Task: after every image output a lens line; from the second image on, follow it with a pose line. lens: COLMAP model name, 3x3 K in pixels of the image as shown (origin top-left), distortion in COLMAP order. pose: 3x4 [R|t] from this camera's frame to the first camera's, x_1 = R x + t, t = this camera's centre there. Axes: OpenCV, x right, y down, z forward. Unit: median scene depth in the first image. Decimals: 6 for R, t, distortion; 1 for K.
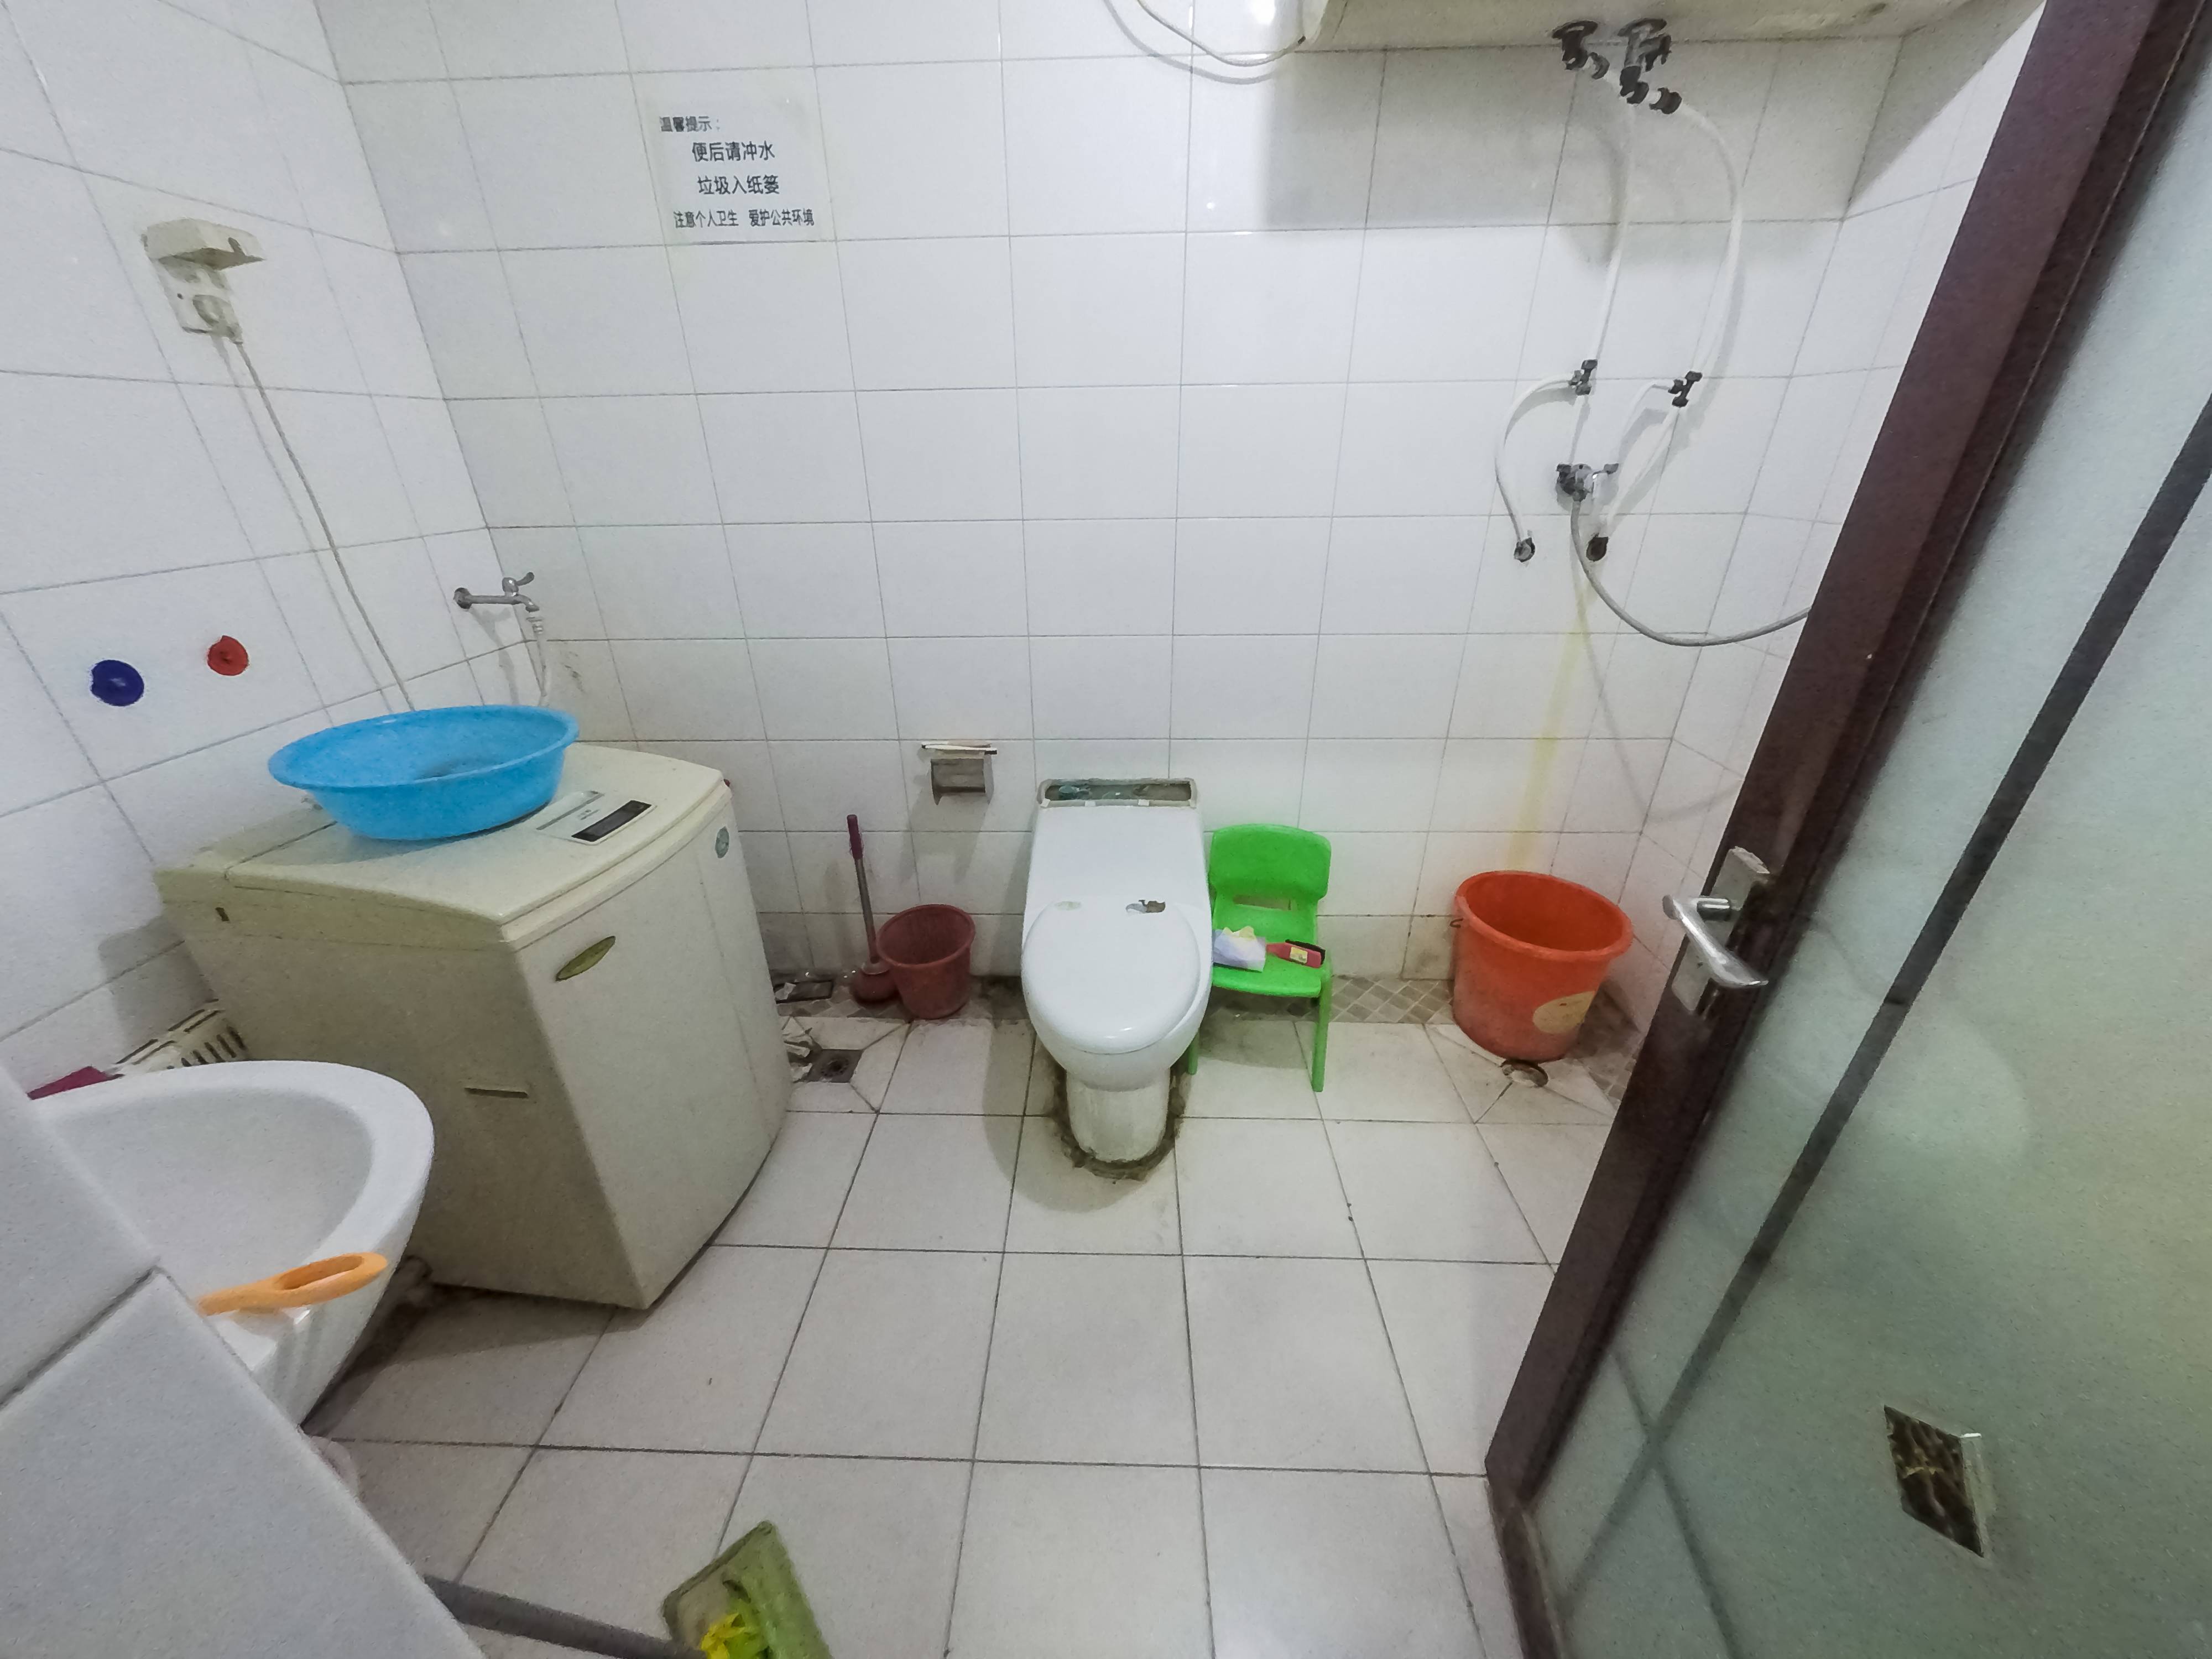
lens RADIAL K [[1024.3, 0, 1103.9], [0, 1024.3, 825.9], [0, 0, 1]] dist [-0.014099, 0.002008]
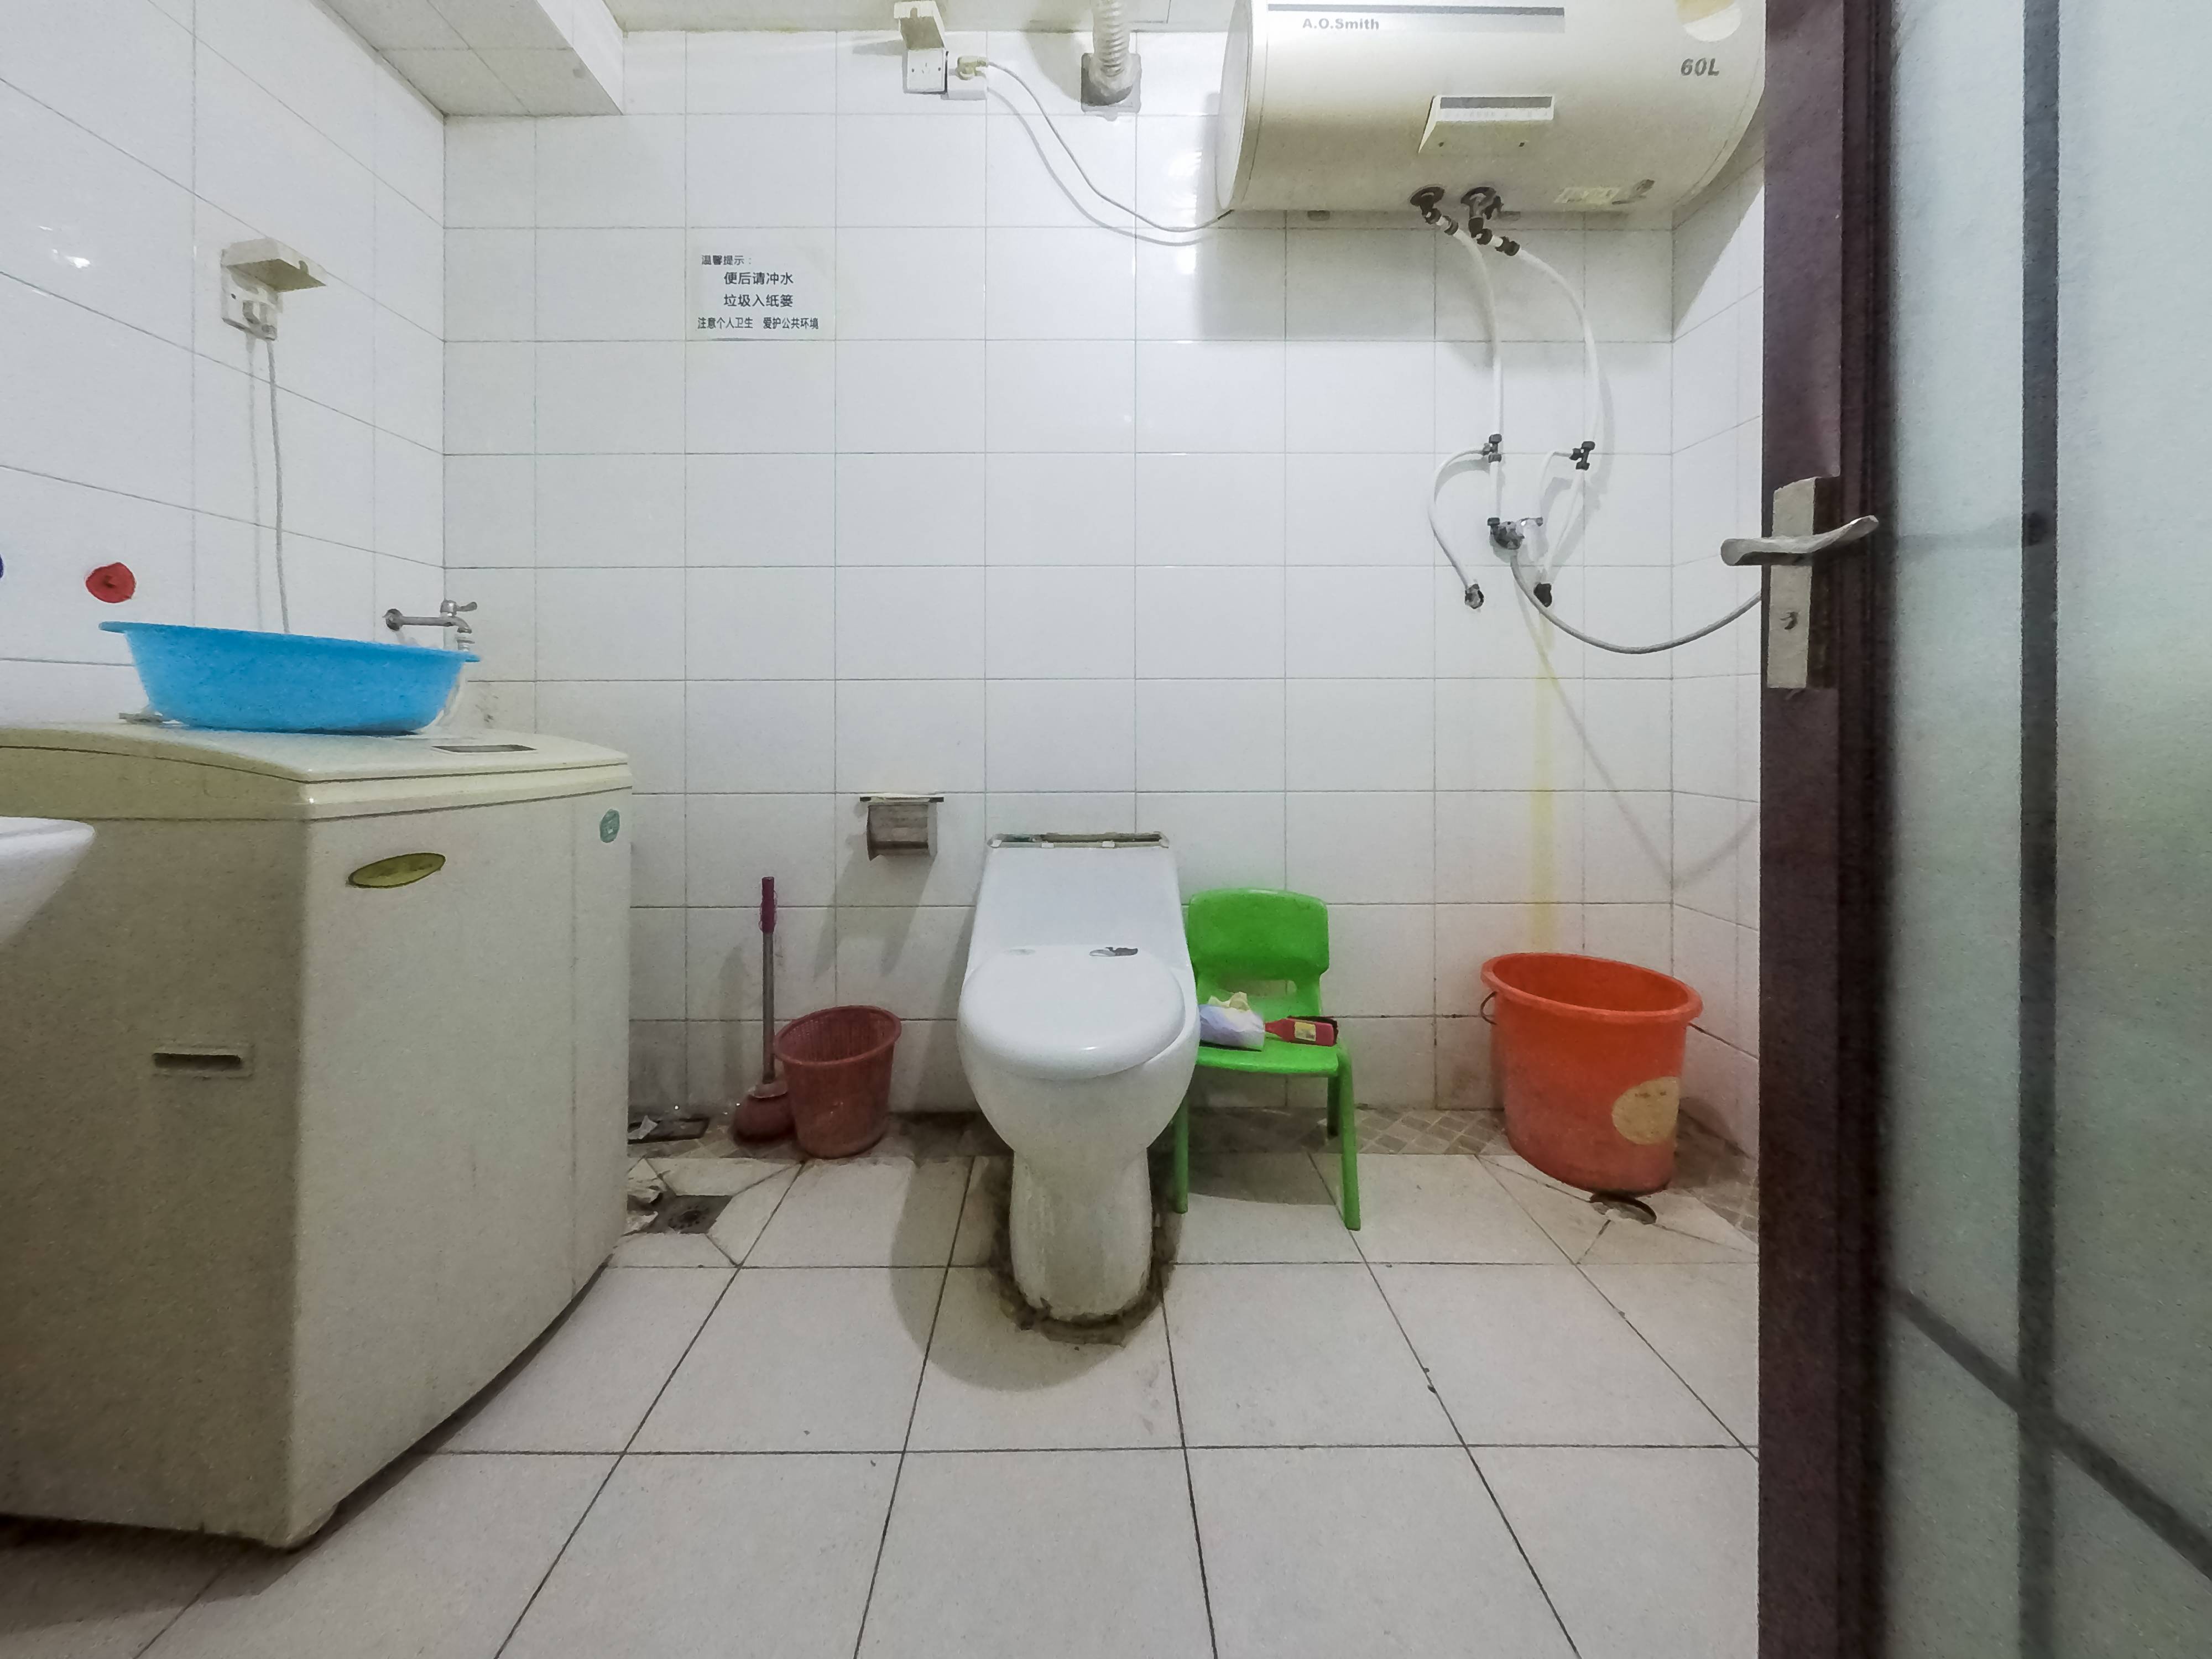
lens RADIAL K [[1024.3, 0, 1105.1], [0, 1024.3, 826.1], [0, 0, 1]] dist [-0.014099, 0.002008]
pose [[0.998881, 0.005949, 0.046916, -0.005647], [0.020355, 0.841373, -0.540071, 0.438357], [-0.042687, 0.540422, 0.840311, 0.255643]]
